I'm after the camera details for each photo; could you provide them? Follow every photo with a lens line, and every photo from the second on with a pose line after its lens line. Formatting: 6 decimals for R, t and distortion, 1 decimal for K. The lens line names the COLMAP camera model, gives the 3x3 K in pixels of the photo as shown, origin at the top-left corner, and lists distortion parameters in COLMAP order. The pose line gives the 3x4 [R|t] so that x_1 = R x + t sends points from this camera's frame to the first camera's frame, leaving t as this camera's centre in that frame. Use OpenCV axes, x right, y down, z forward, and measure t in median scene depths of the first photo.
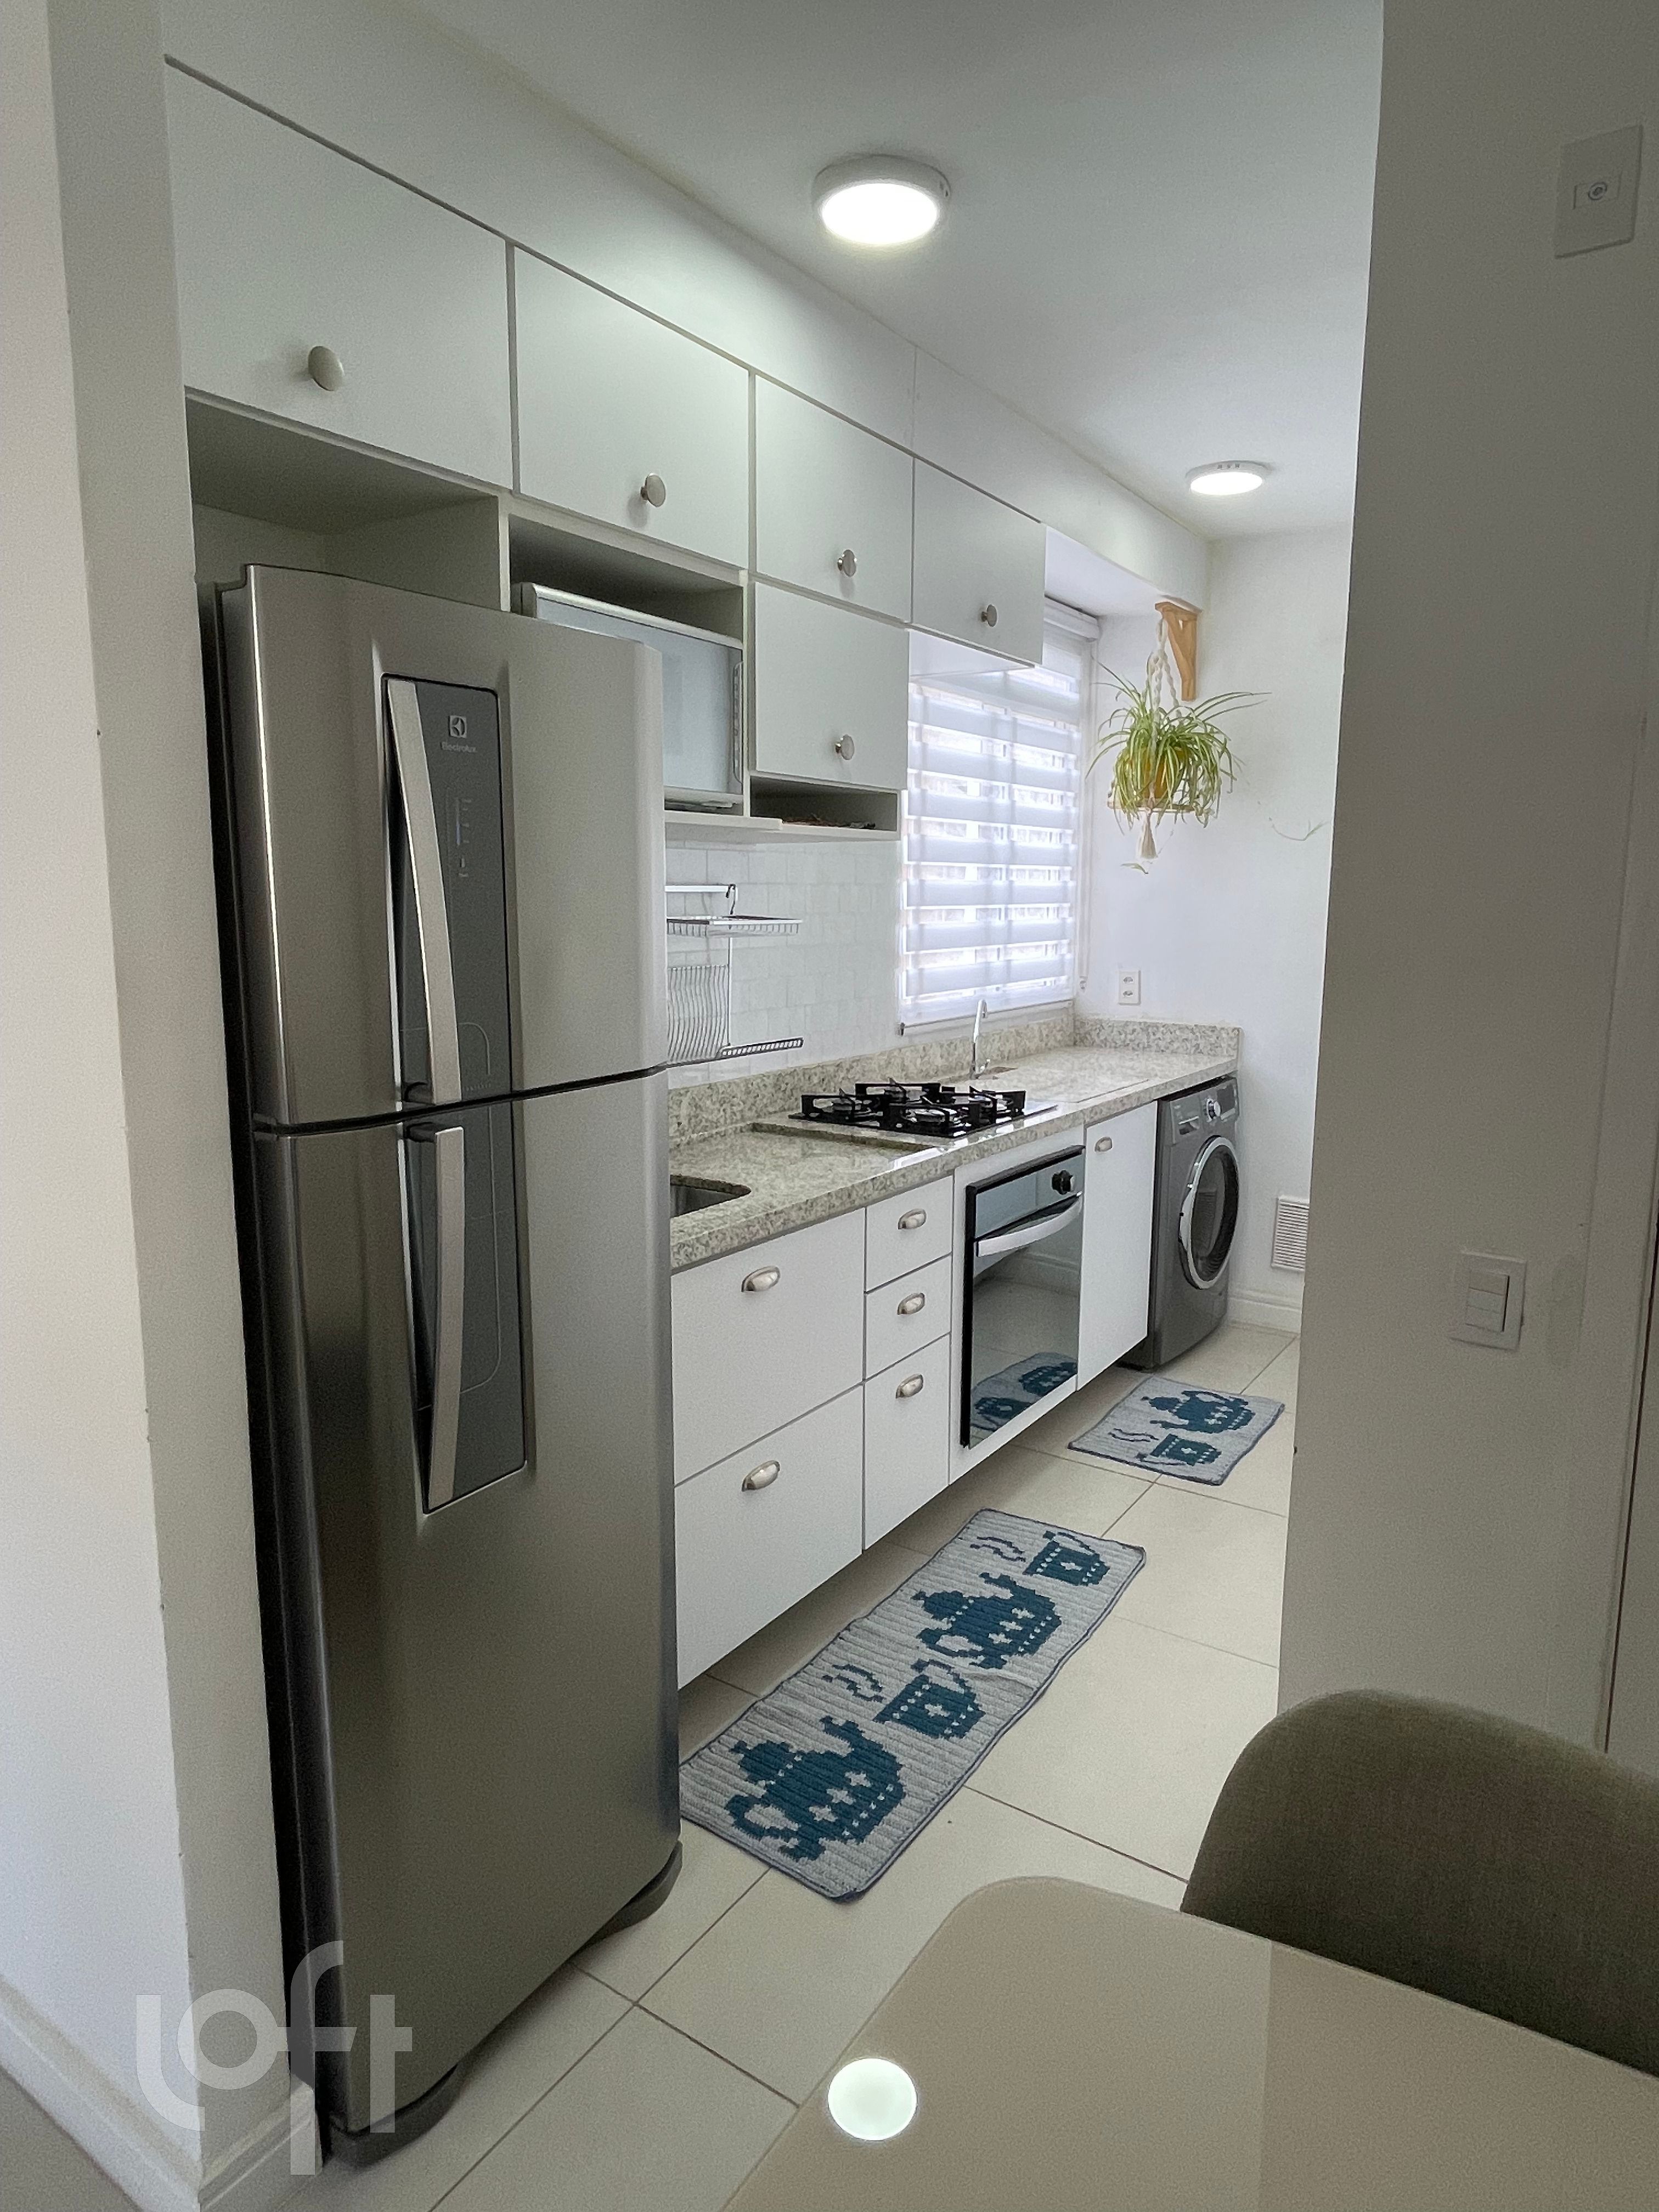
lens RADIAL K [[1334.9, 0, 829.7], [0, 1334.9, 1103.8], [0, 0, 1]] dist [-0.003498, -0.001345]
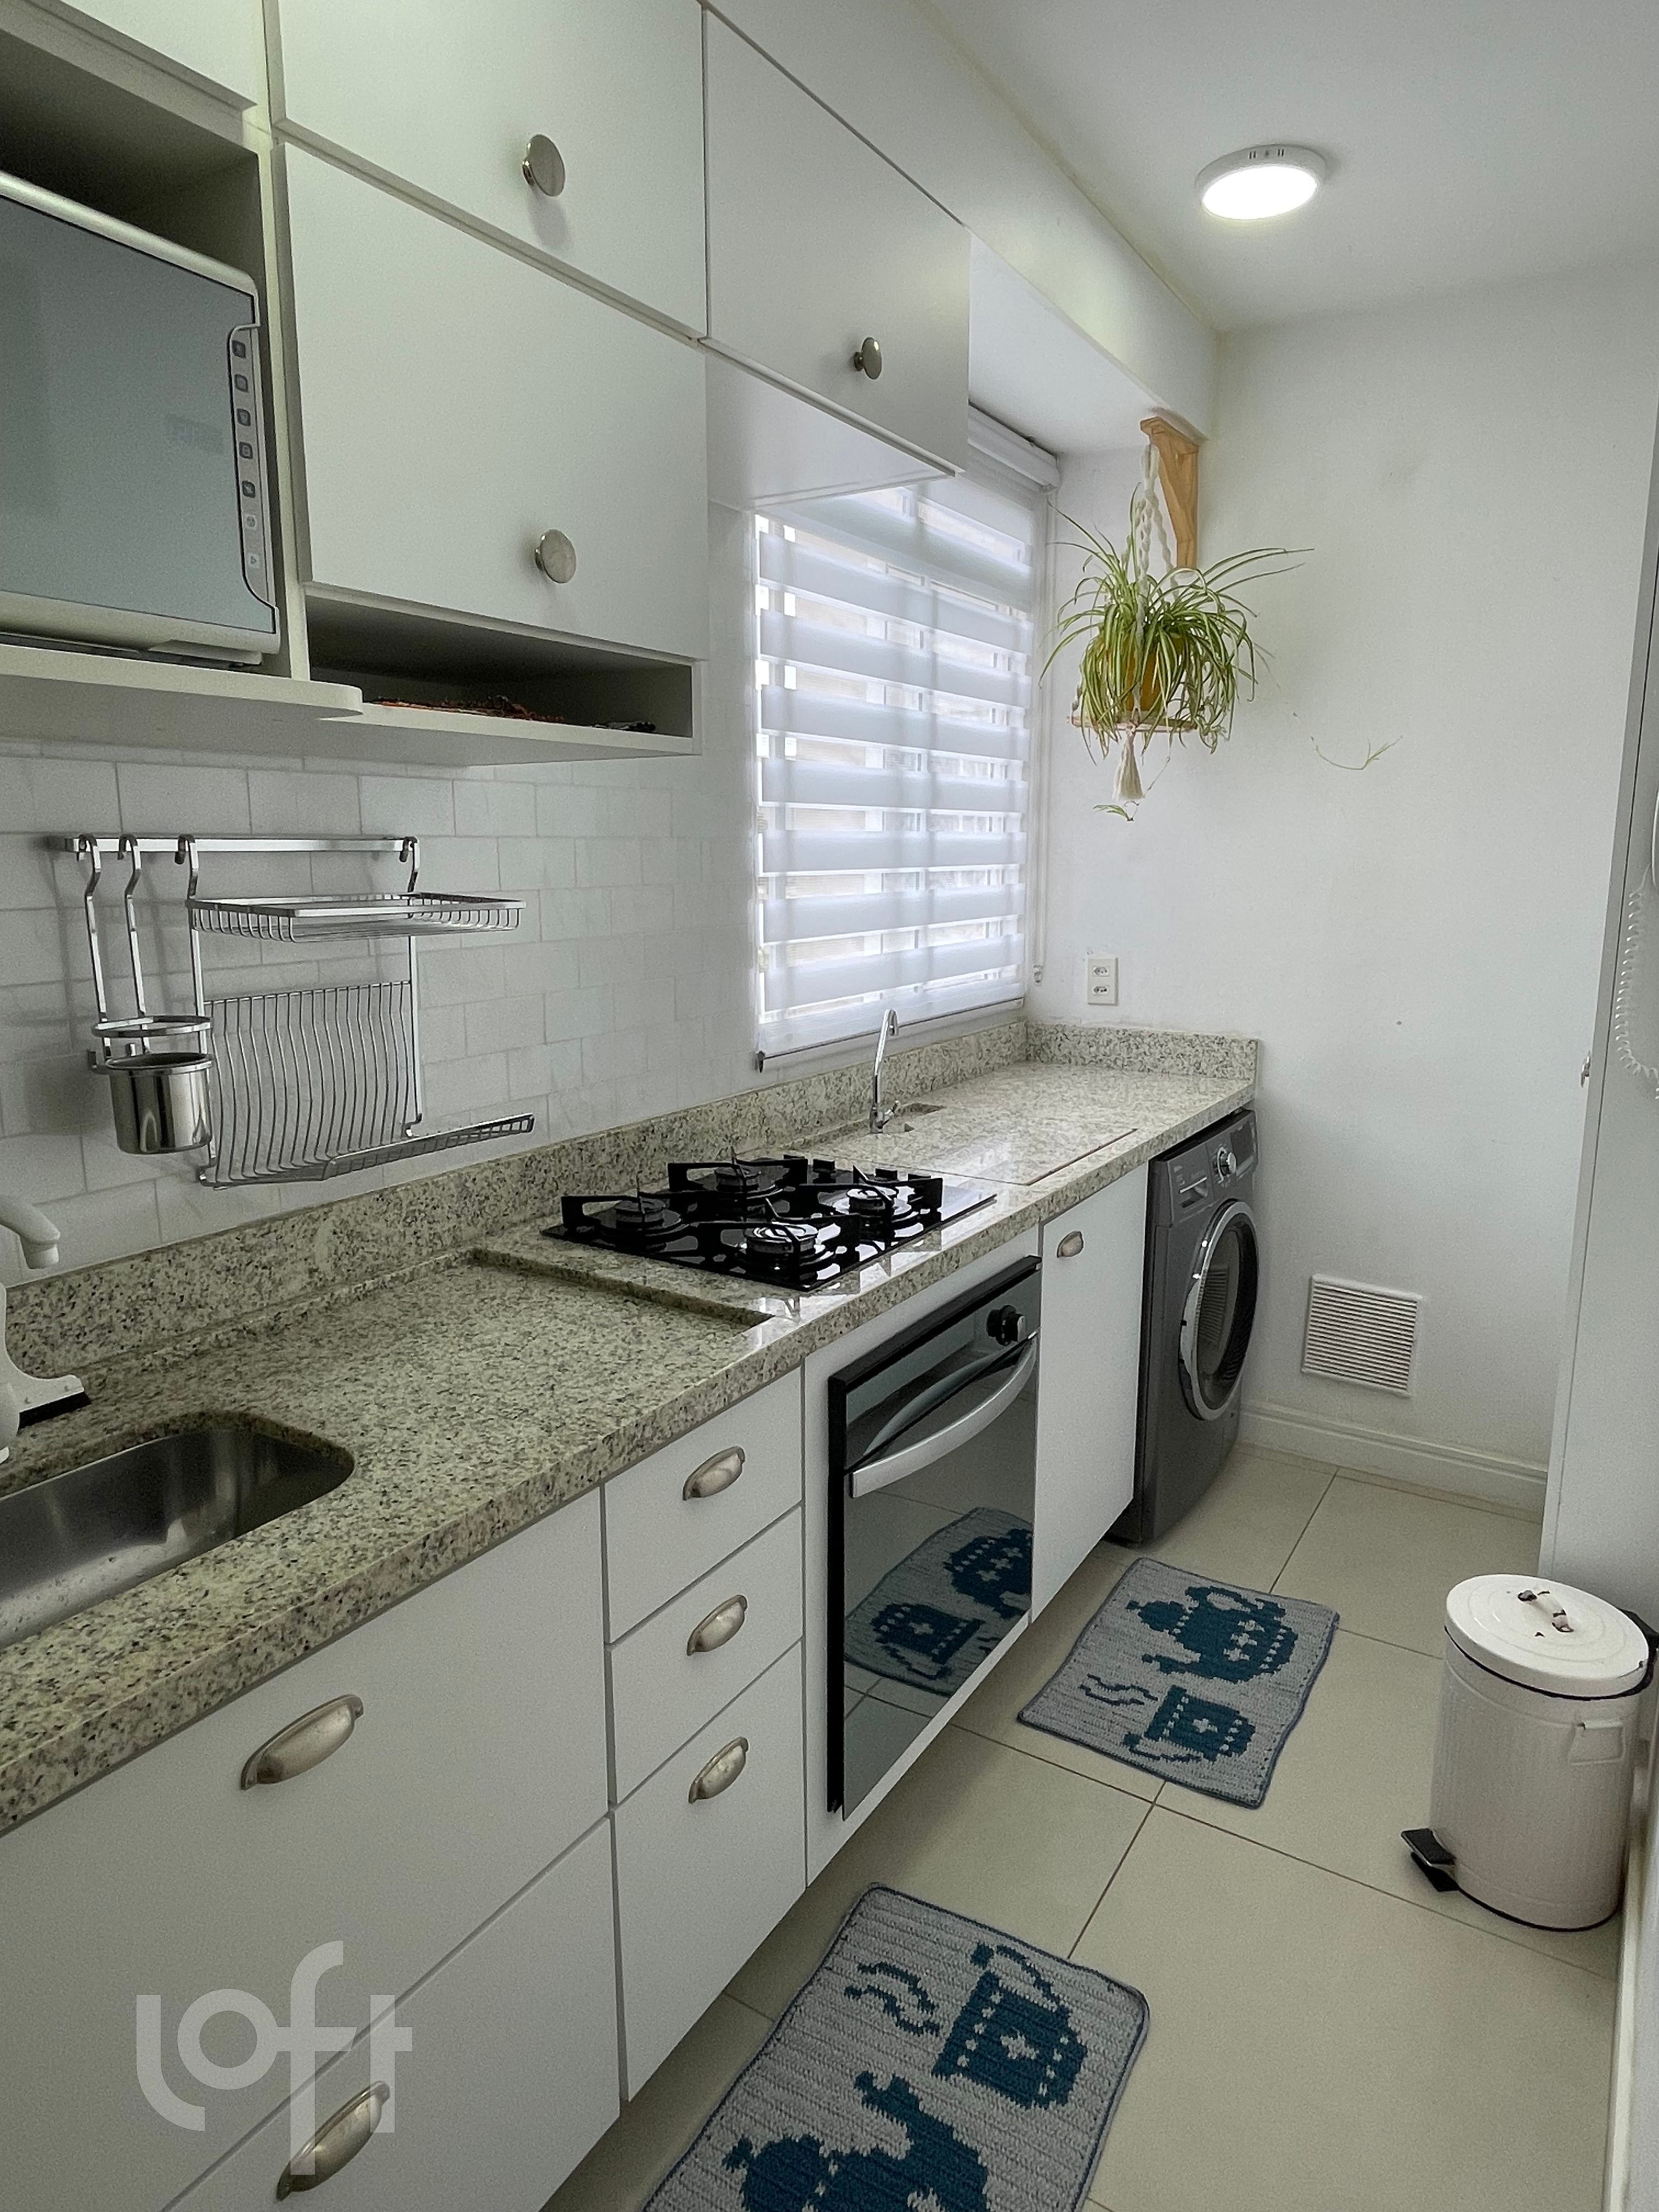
lens RADIAL K [[1334.9, 0, 831.9], [0, 1334.9, 1099.1], [0, 0, 1]] dist [-0.003498, -0.001345]
pose [[0.999456, -0.009934, 0.031463, 0.075379], [0.009043, 0.999557, 0.028364, -0.061360], [-0.031731, -0.028064, 0.999102, 0.384744]]
